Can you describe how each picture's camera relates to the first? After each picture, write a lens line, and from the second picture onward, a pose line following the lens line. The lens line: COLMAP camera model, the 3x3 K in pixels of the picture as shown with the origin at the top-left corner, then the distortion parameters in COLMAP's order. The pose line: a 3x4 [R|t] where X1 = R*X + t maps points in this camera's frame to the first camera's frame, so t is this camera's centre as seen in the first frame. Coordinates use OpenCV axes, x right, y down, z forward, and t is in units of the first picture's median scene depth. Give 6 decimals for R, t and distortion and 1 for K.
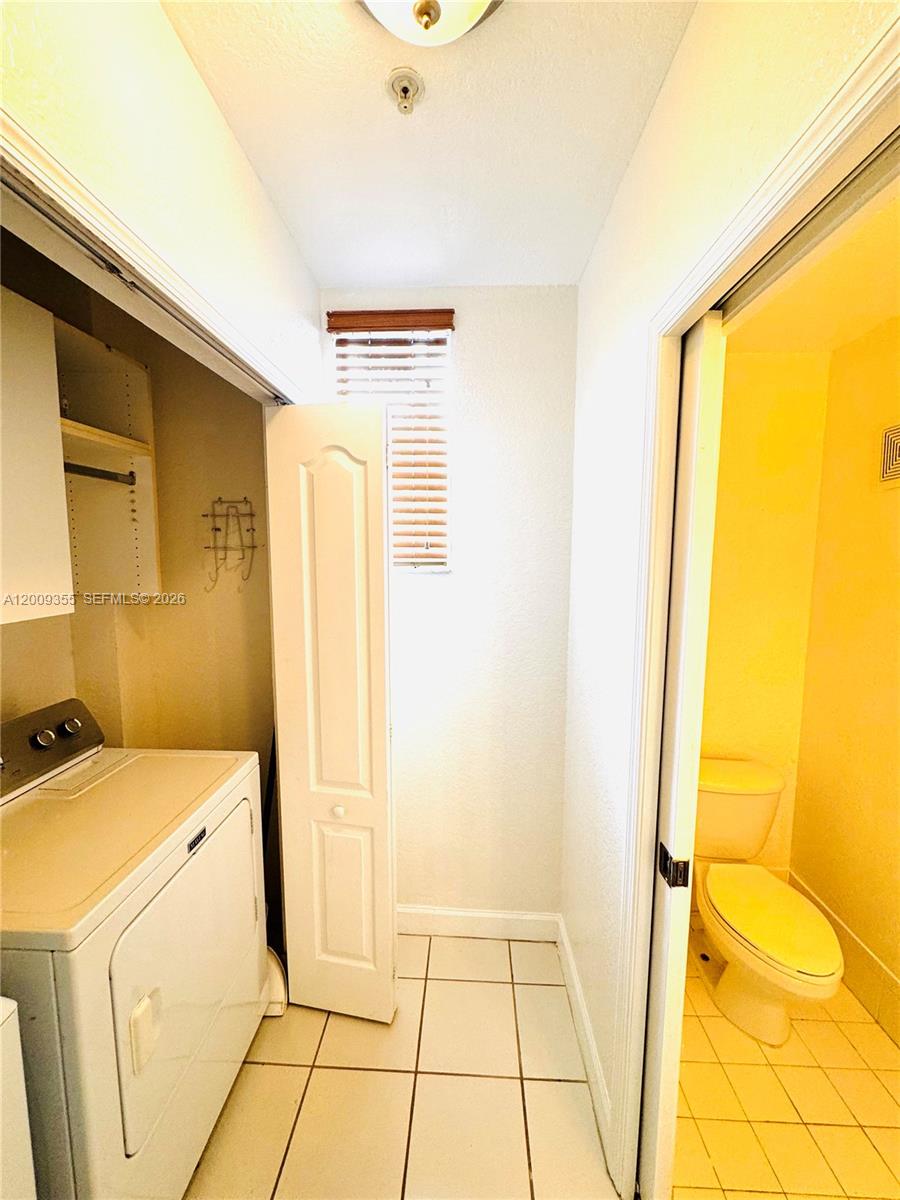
lens RADIAL K [[478.9, 0, 452.1], [0, 478.9, 598.7], [0, 0, 1]] dist [-0.002232, 0.000018]
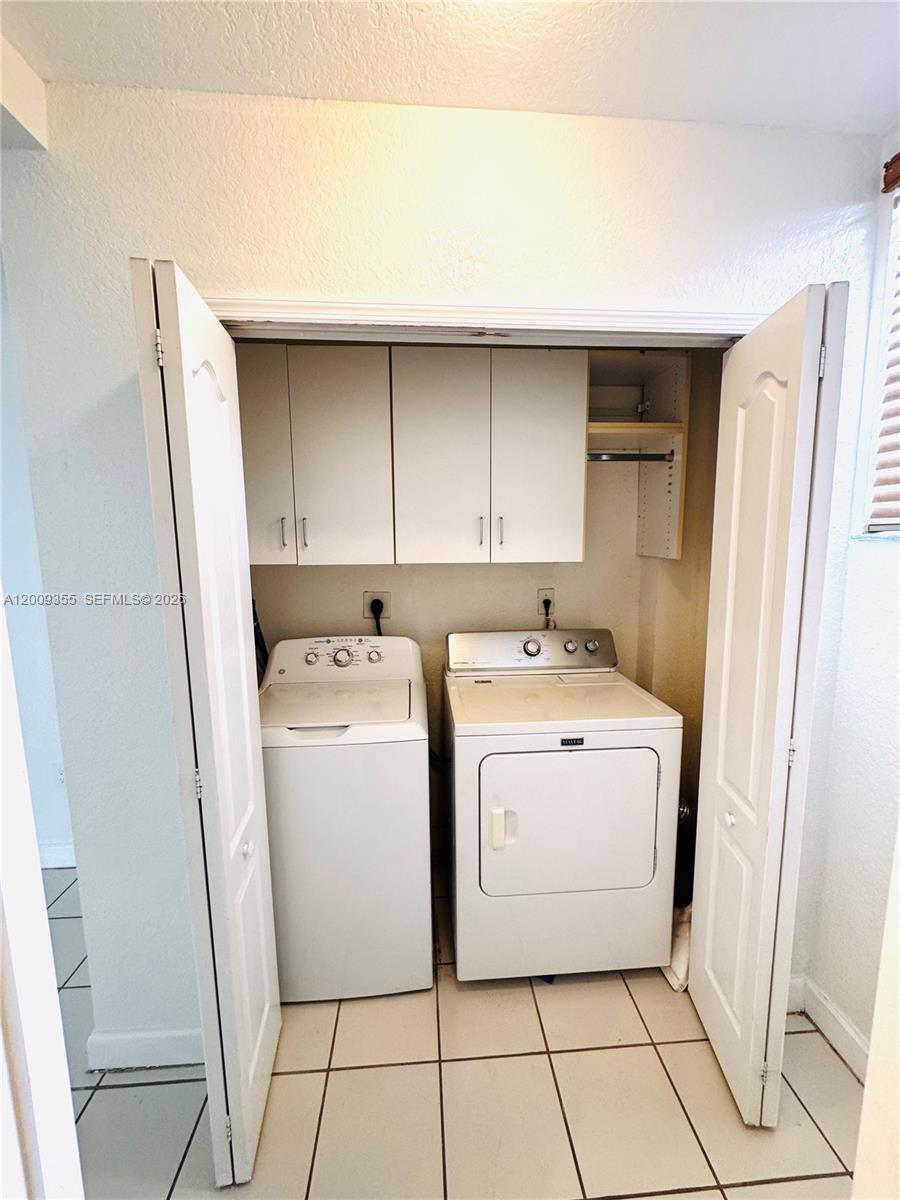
lens RADIAL K [[478.9, 0, 454.5], [0, 478.9, 600.3], [0, 0, 1]] dist [-0.002232, 0.000018]
pose [[0.117619, 0.124871, -0.985177, 0.480643], [-0.098012, 0.988679, 0.113613, 0.015428], [0.988210, 0.083196, 0.128526, 0.379750]]
